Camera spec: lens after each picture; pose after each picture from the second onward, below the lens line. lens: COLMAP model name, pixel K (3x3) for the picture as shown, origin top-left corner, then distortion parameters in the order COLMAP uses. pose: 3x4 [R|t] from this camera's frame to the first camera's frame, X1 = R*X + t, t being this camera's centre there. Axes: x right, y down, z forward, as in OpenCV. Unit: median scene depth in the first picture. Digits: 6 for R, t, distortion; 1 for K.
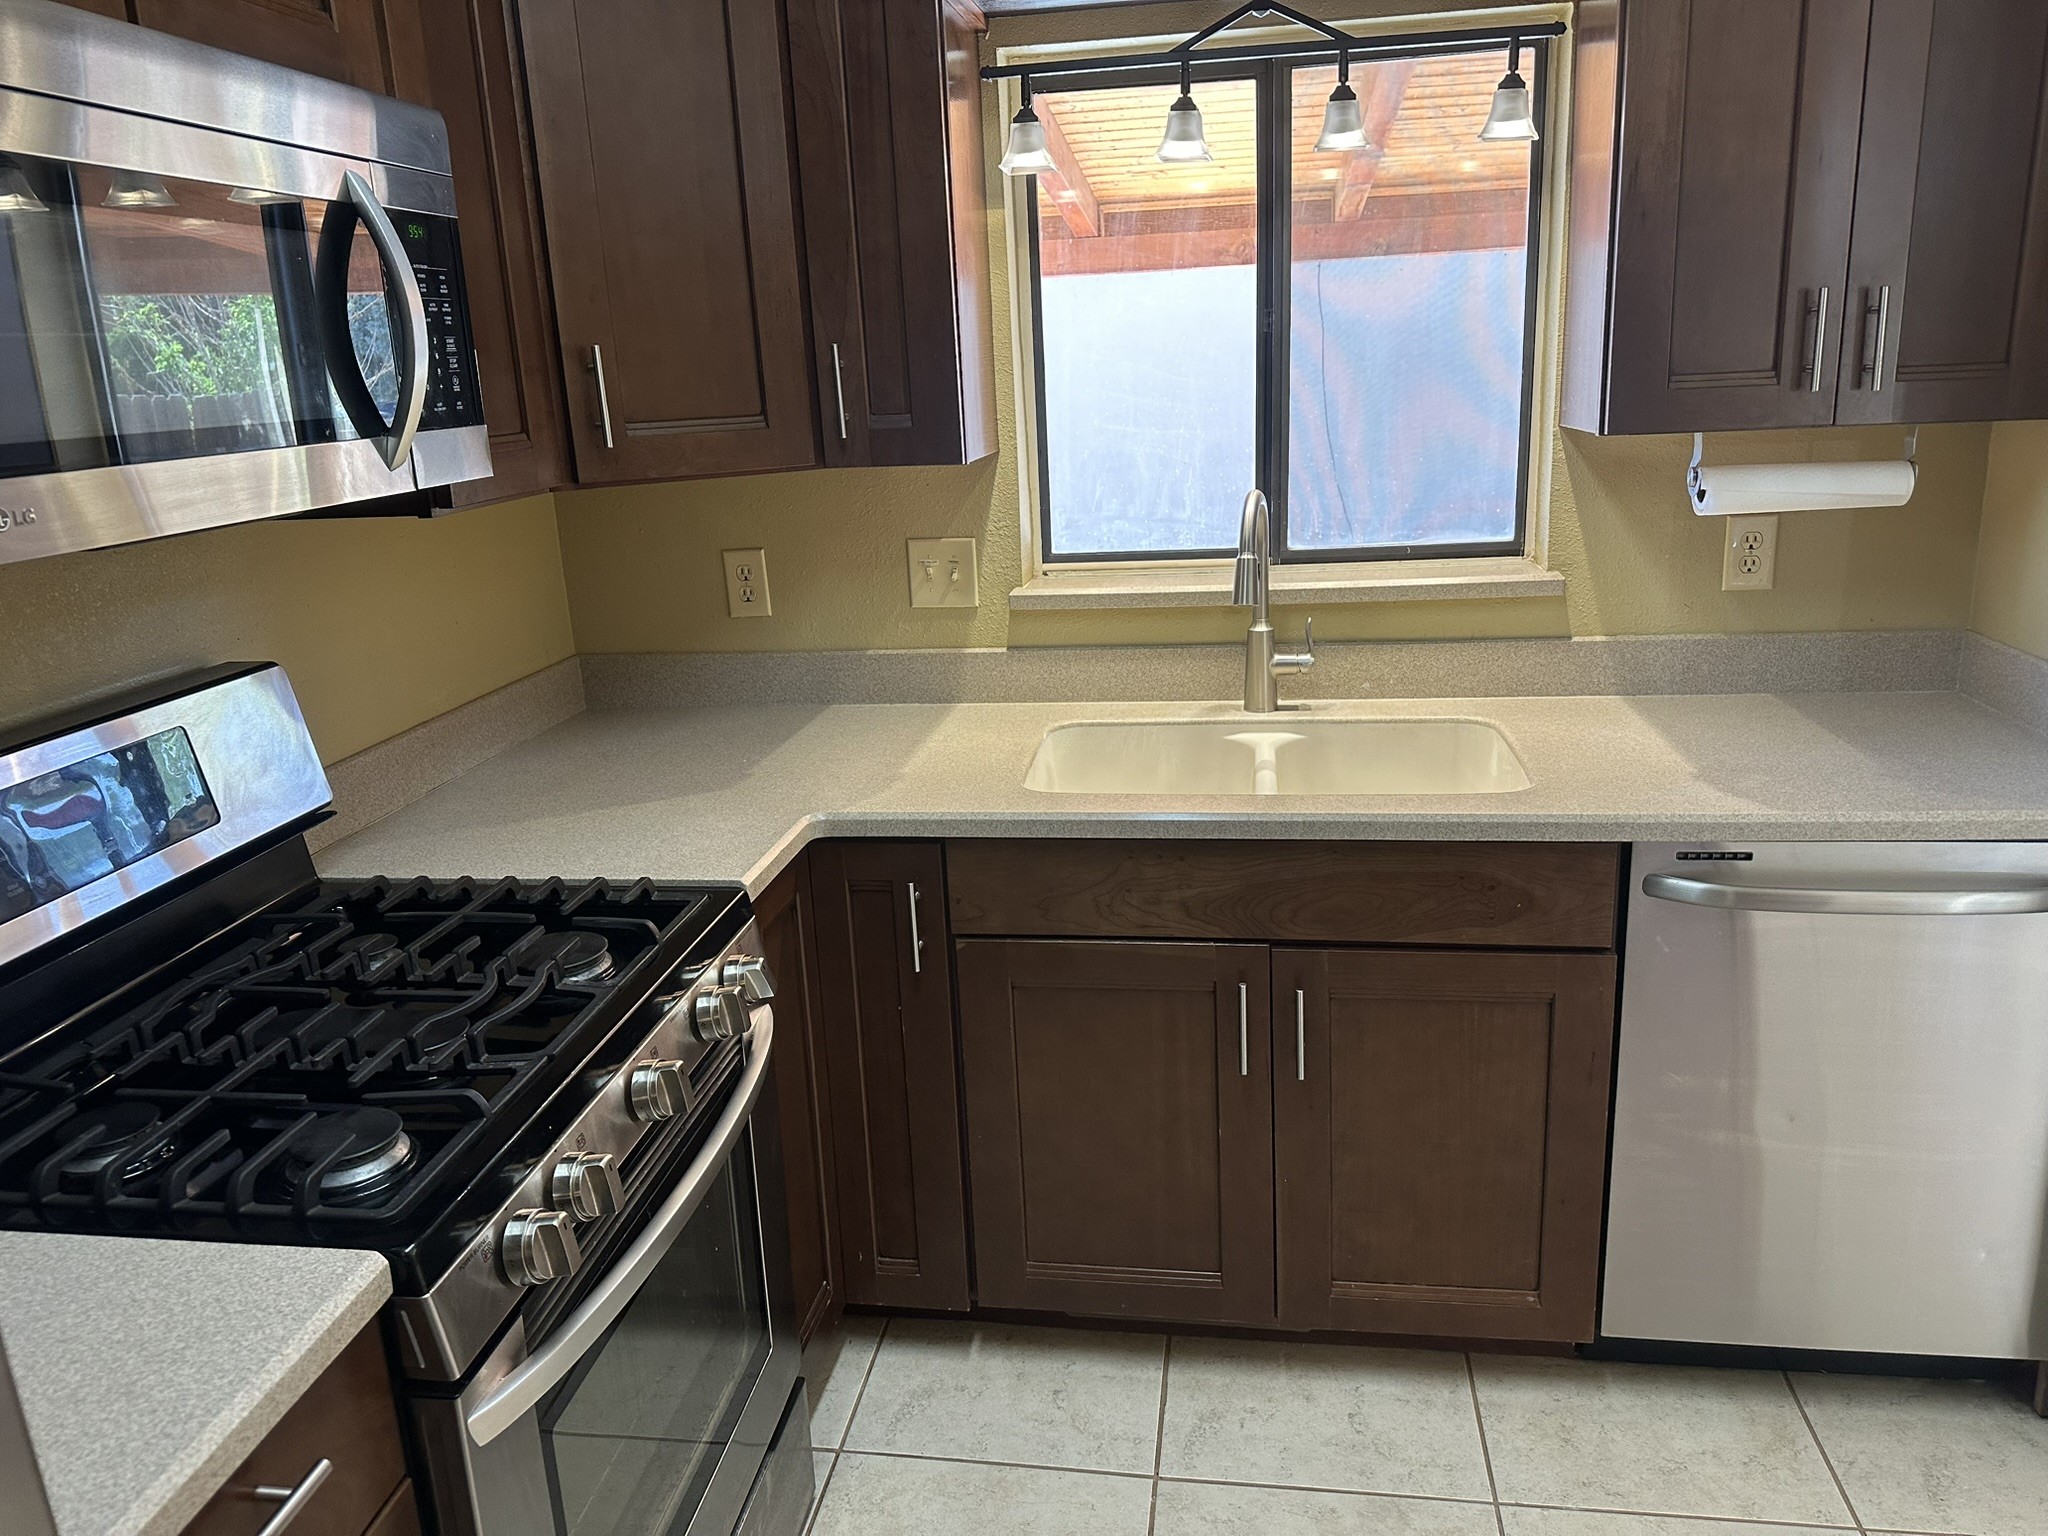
lens RADIAL K [[1439.1, 0, 1020.1], [0, 1439.1, 758.5], [0, 0, 1]] dist [0.101606, -0.137602]
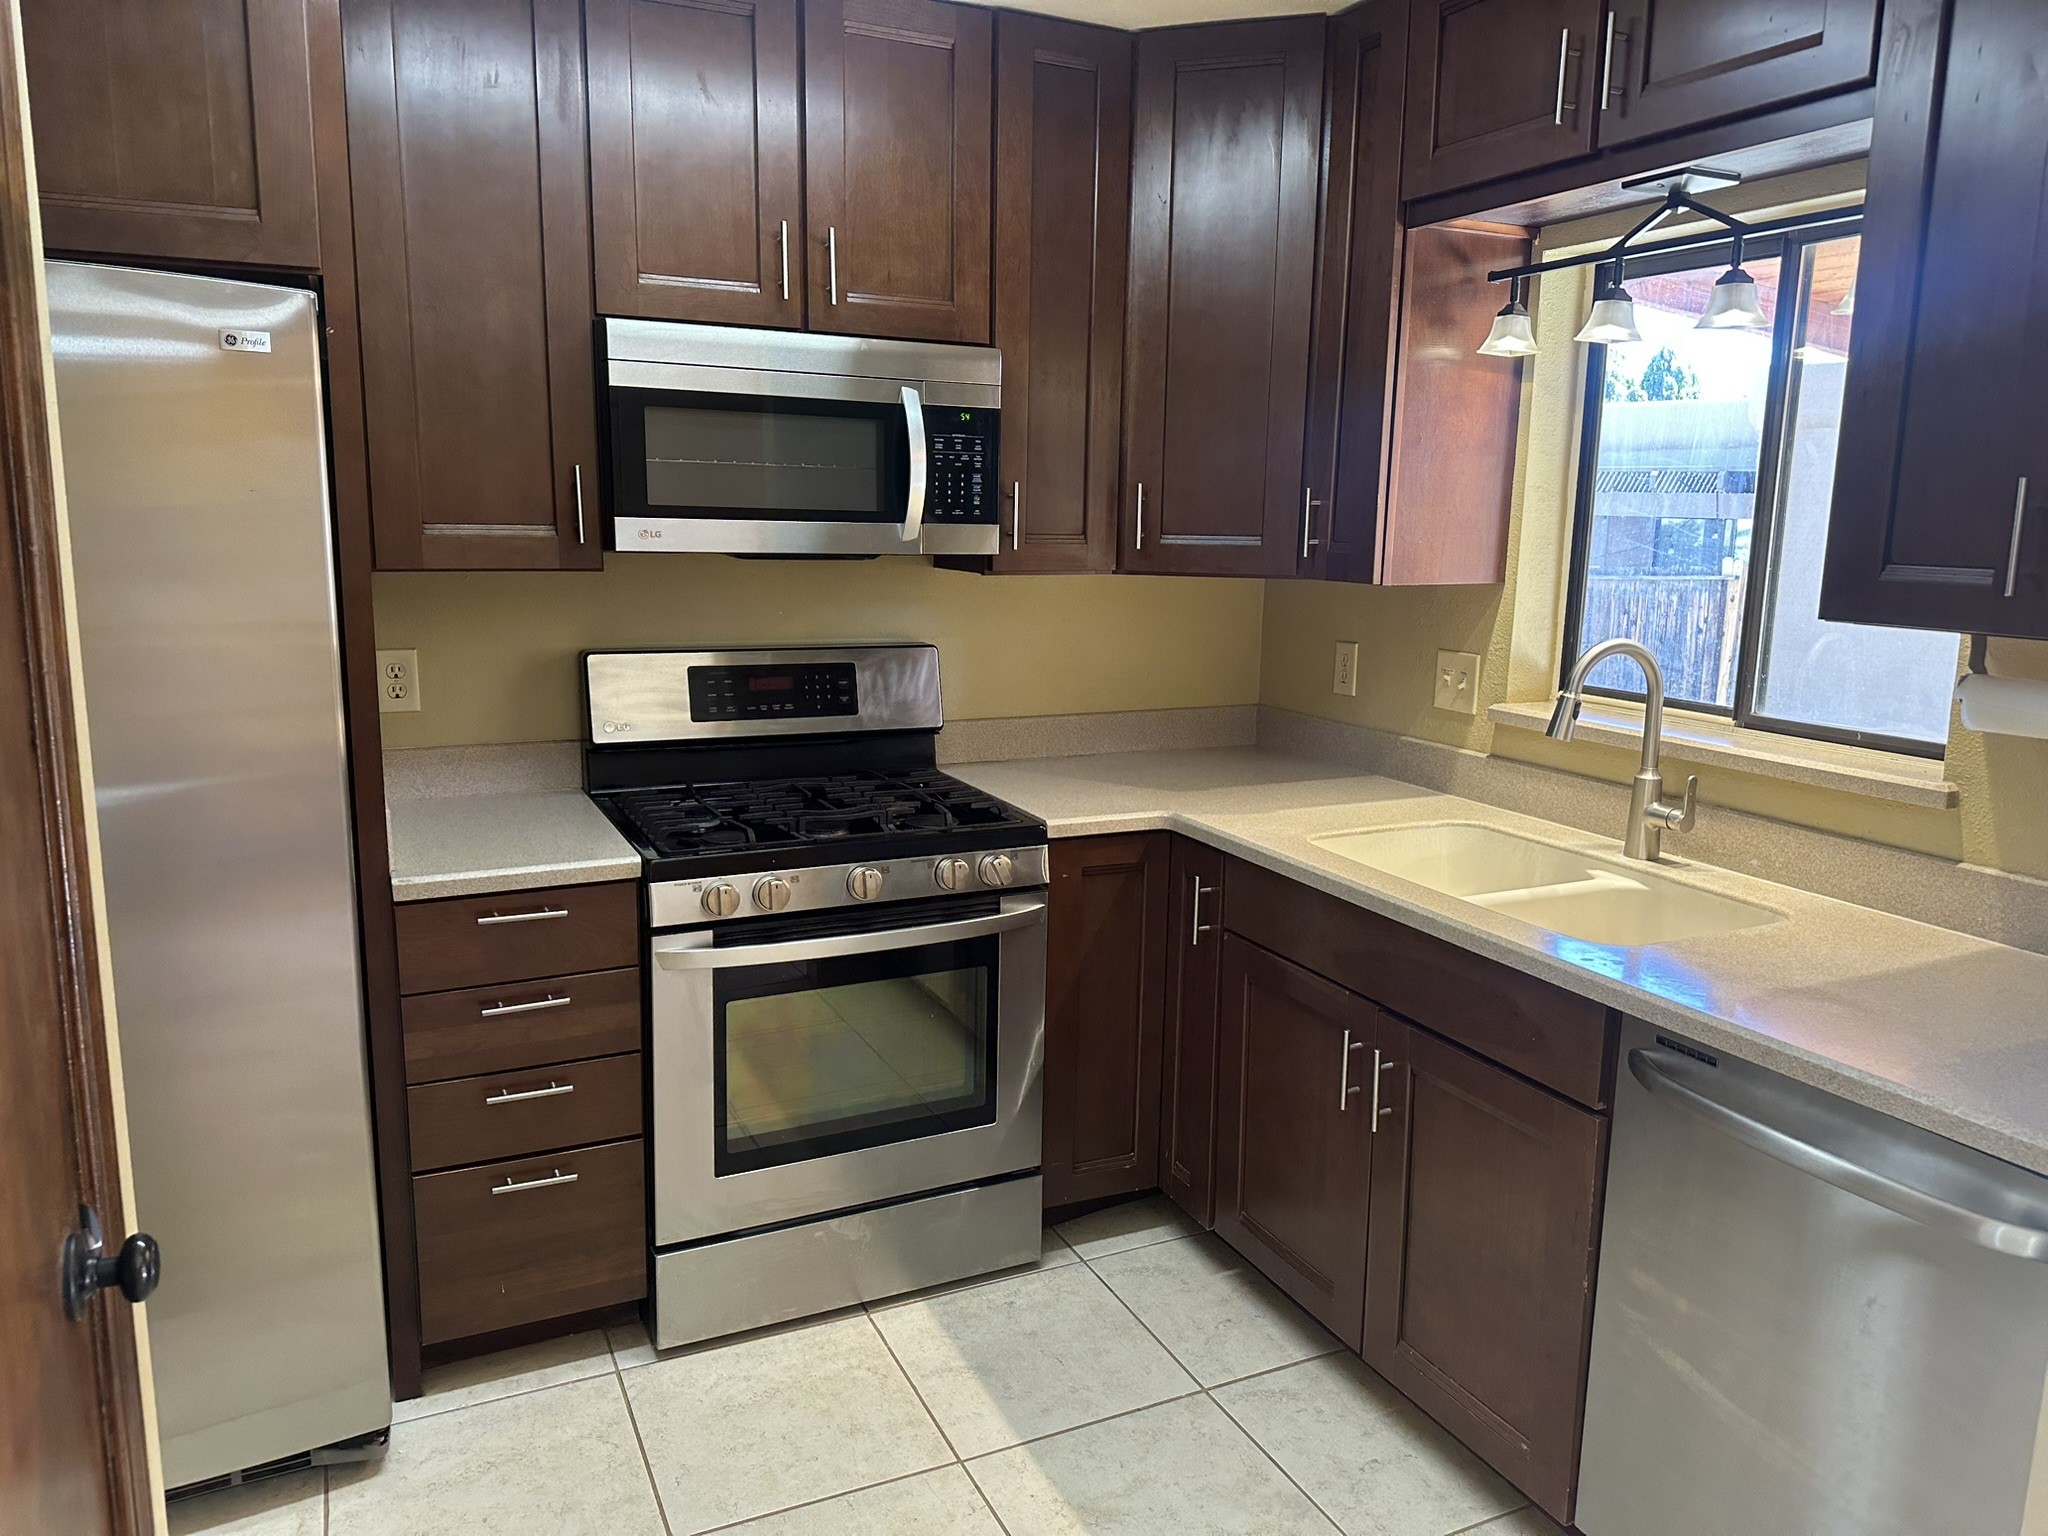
lens RADIAL K [[1439.1, 0, 1020.1], [0, 1439.1, 758.5], [0, 0, 1]] dist [0.101606, -0.137602]
pose [[0.556185, 0.199843, -0.806673, 0.749544], [-0.262685, 0.963167, 0.057496, -0.045649], [0.788451, 0.179922, 0.588195, 0.043350]]
